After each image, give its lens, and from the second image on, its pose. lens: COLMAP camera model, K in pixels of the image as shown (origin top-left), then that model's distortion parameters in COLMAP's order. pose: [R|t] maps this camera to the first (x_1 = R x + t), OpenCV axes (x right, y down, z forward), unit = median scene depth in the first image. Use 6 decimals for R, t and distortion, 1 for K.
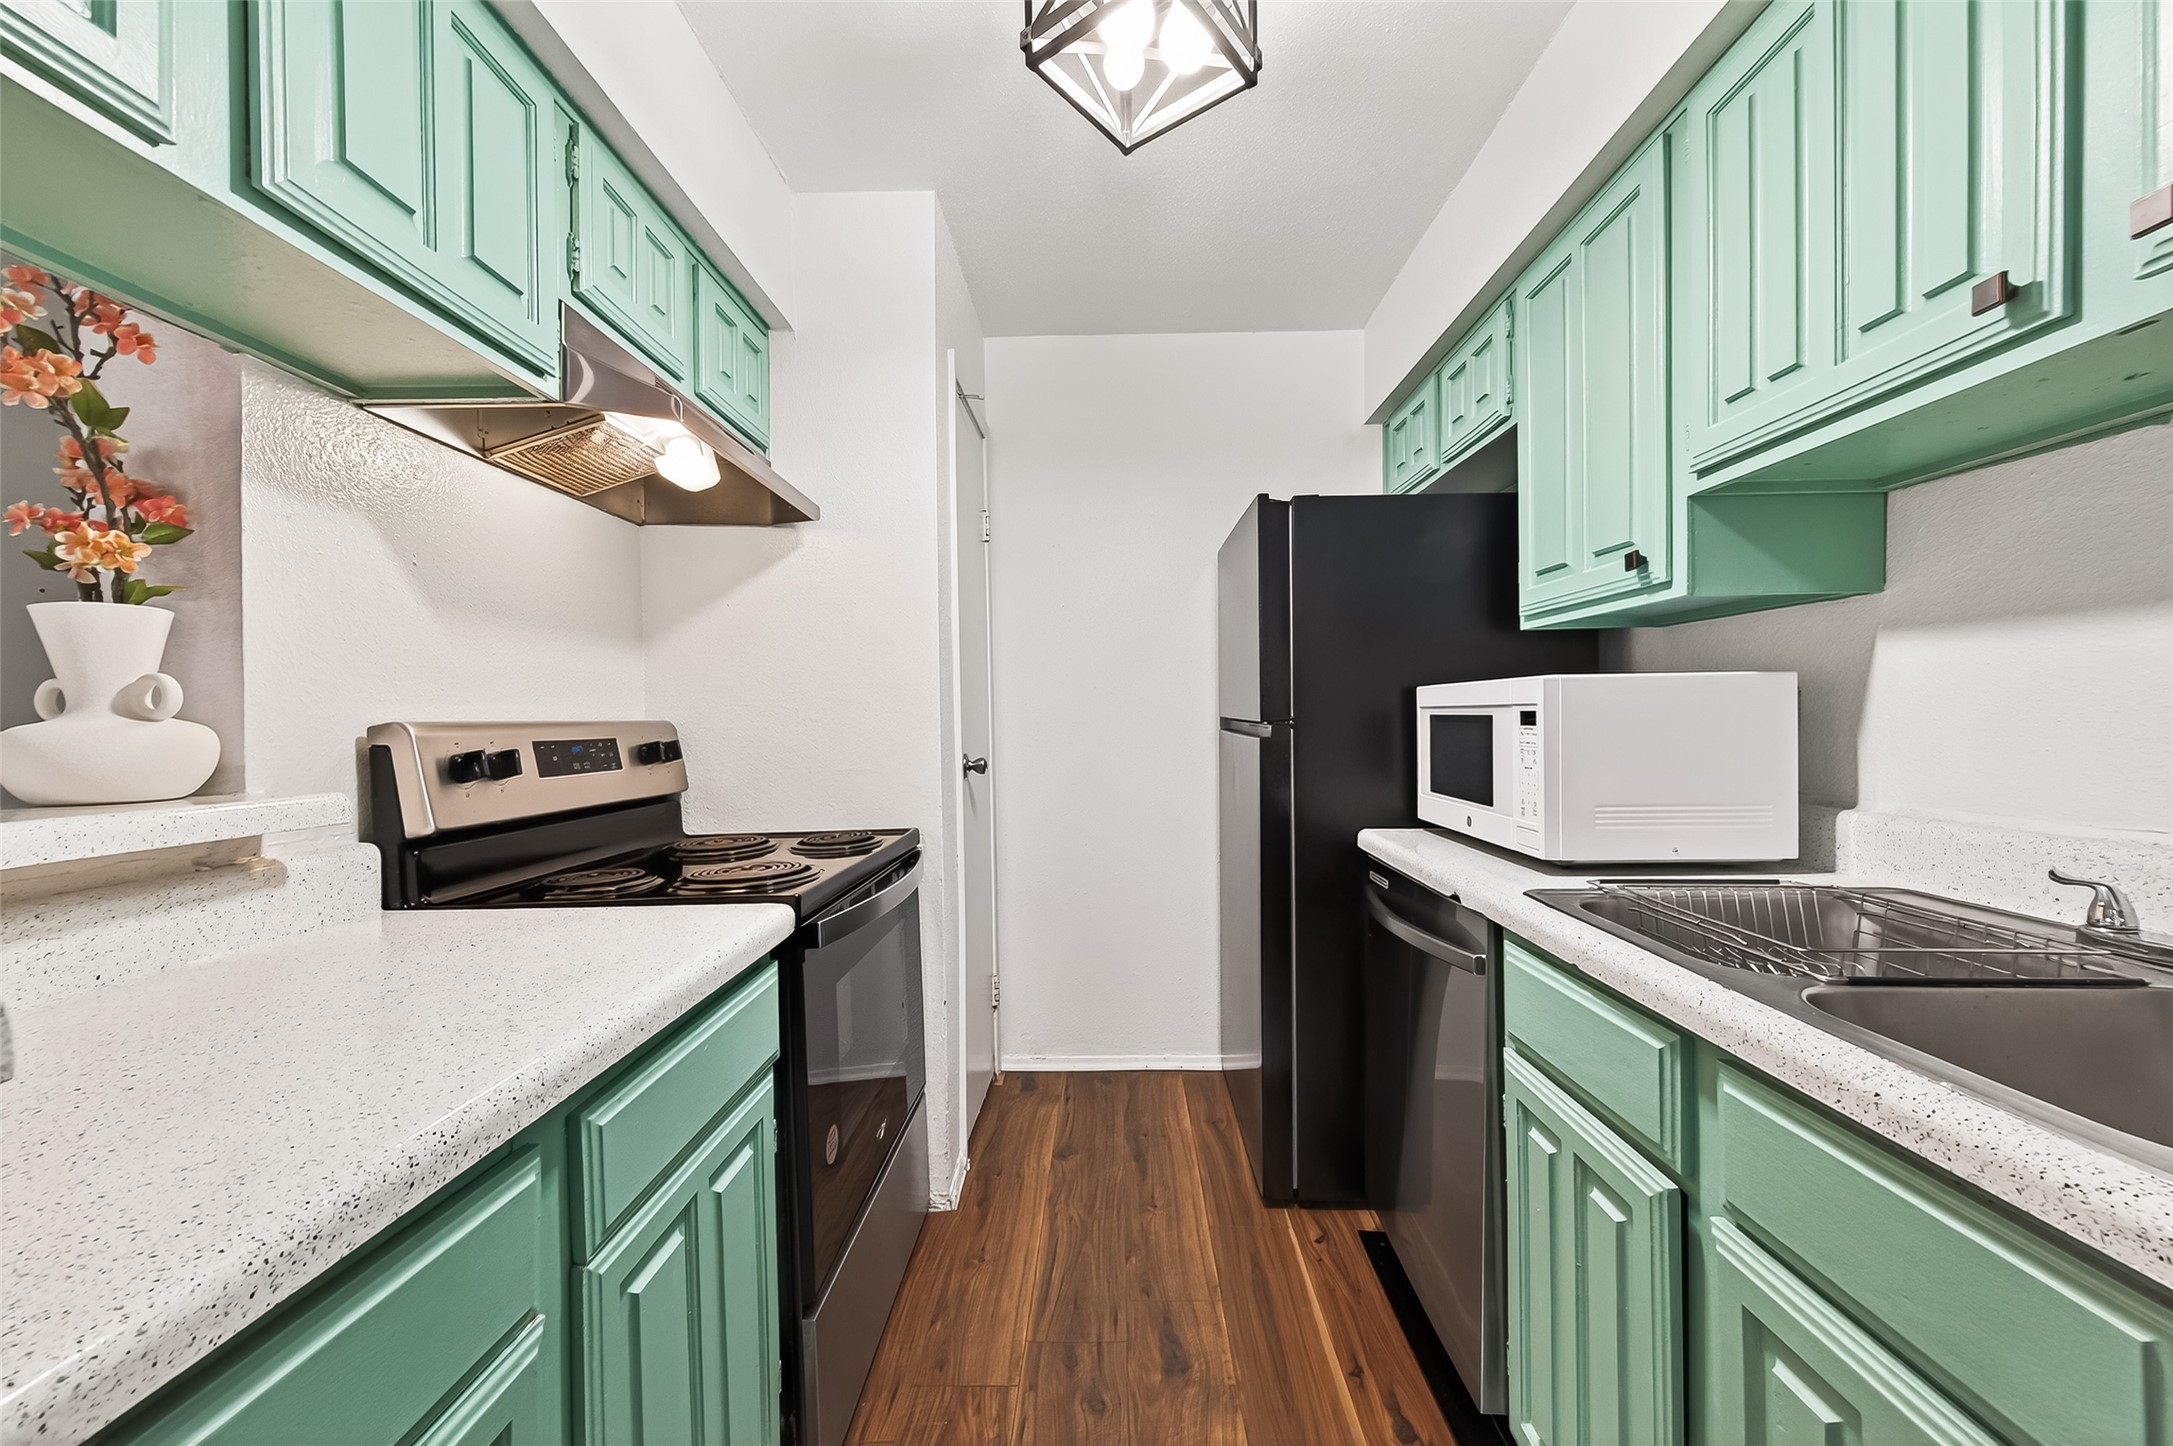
lens RADIAL K [[842.9, 0, 1096.5], [0, 842.9, 717.7], [0, 0, 1]] dist [0.006118, -0.001642]
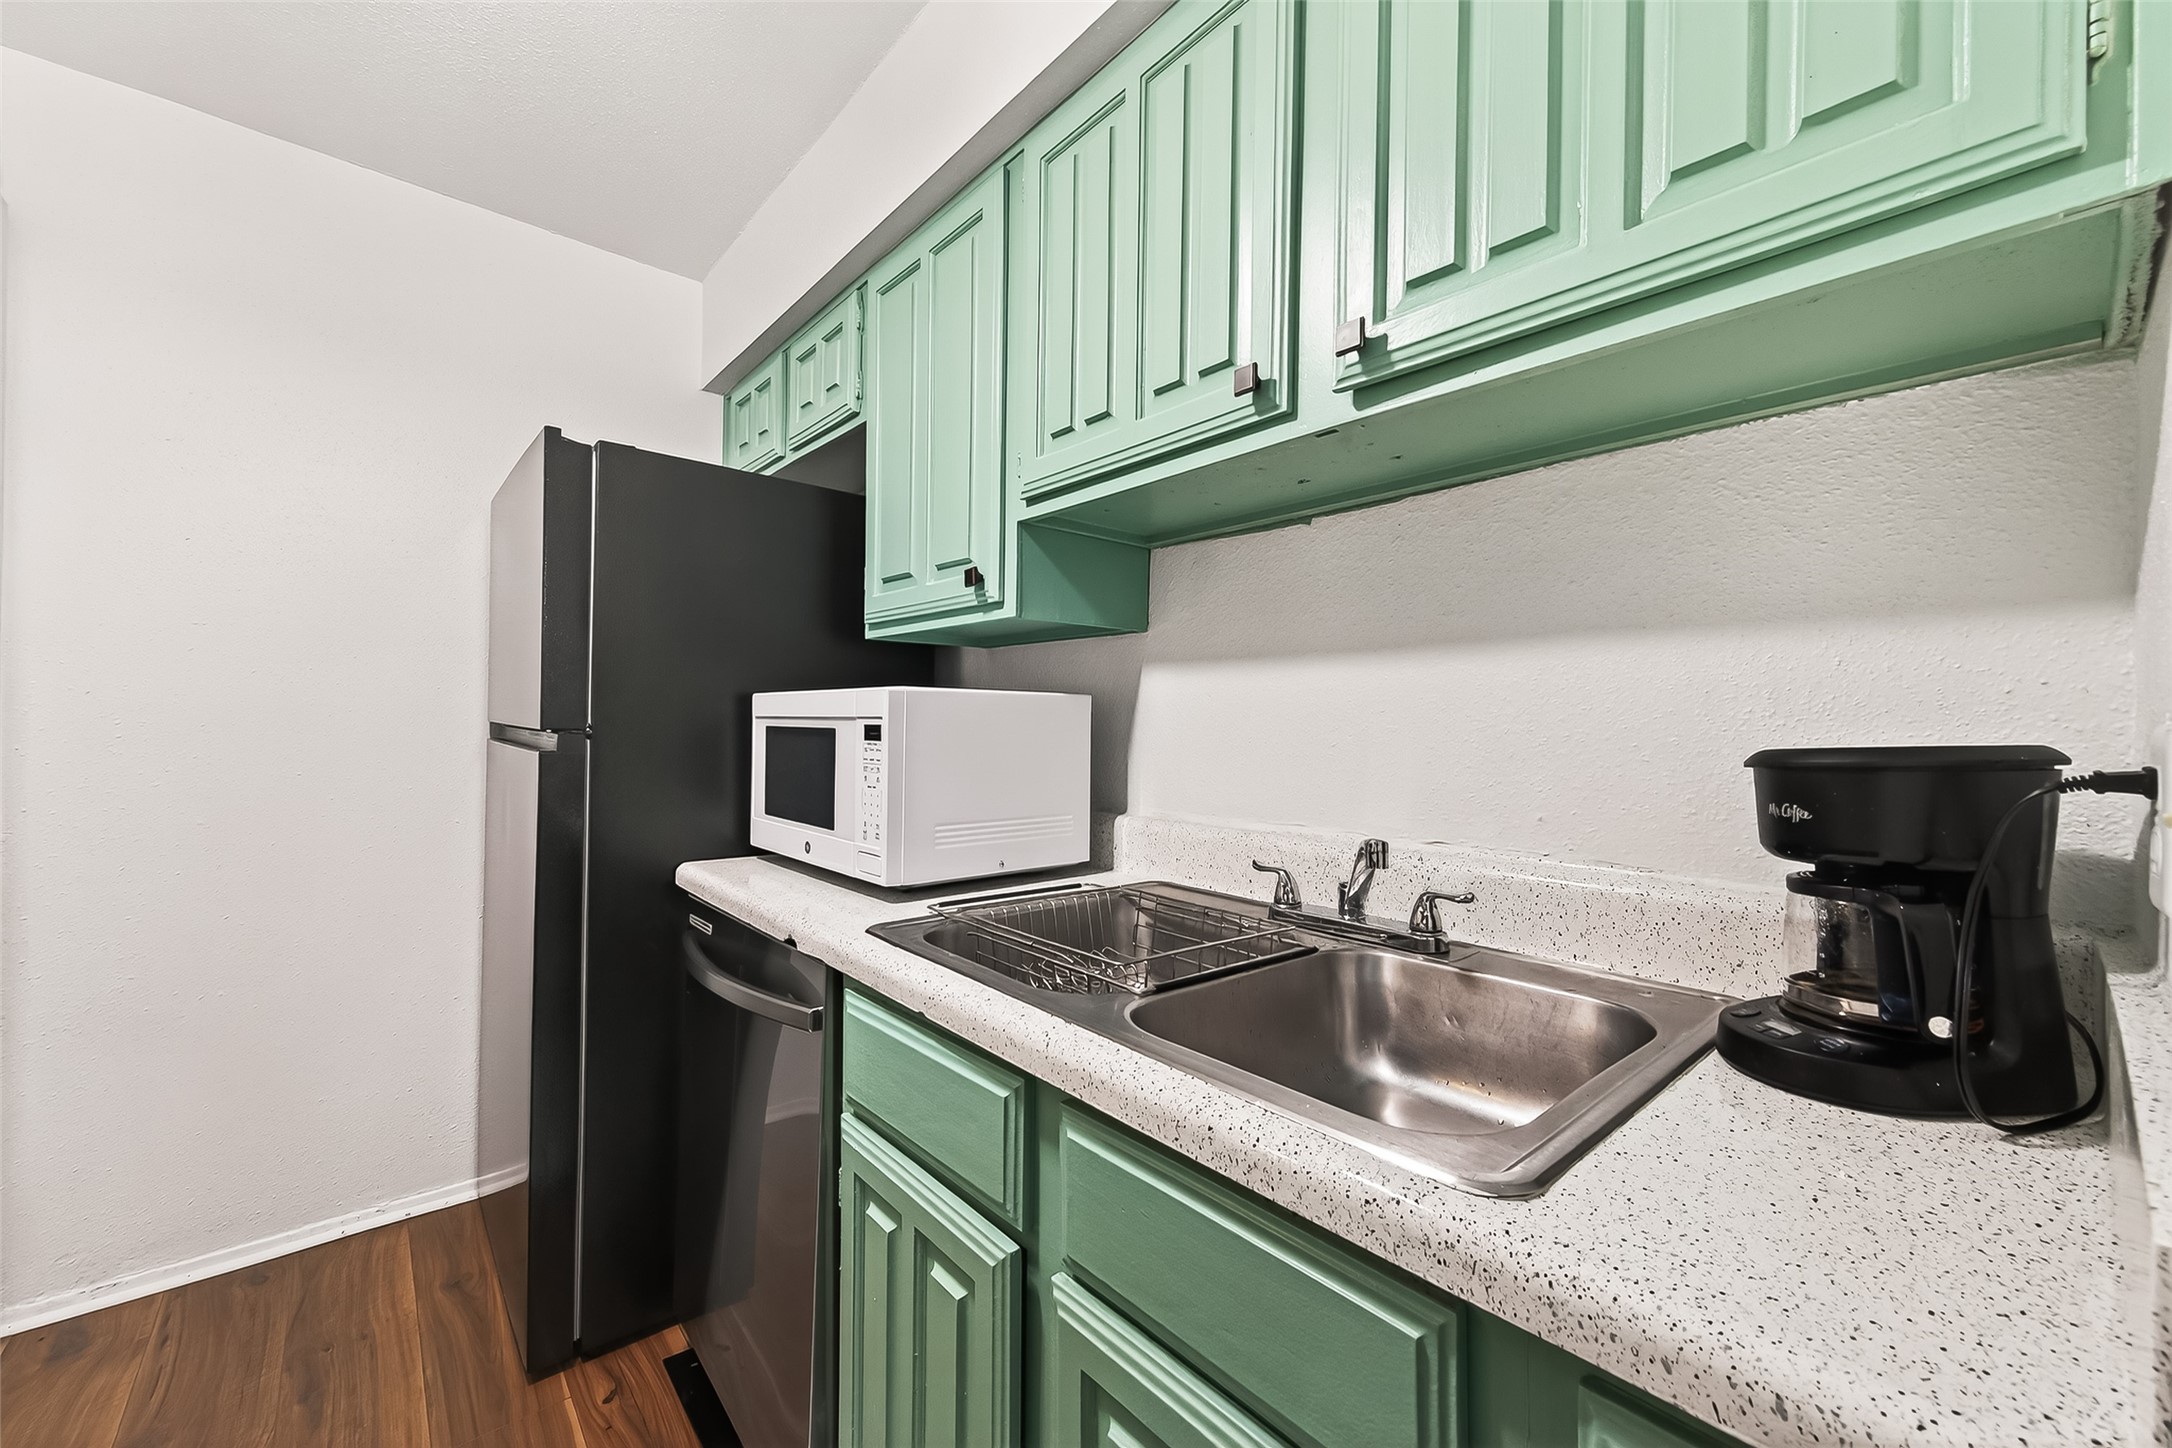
lens RADIAL K [[842.5, 0, 1084.2], [0, 842.5, 725.9], [0, 0, 1]] dist [0.006118, -0.001642]
pose [[0.742650, 0.021293, 0.669341, 0.069926], [-0.019899, 0.999755, -0.009725, -0.002209], [-0.669384, -0.006097, 0.742891, 0.169294]]
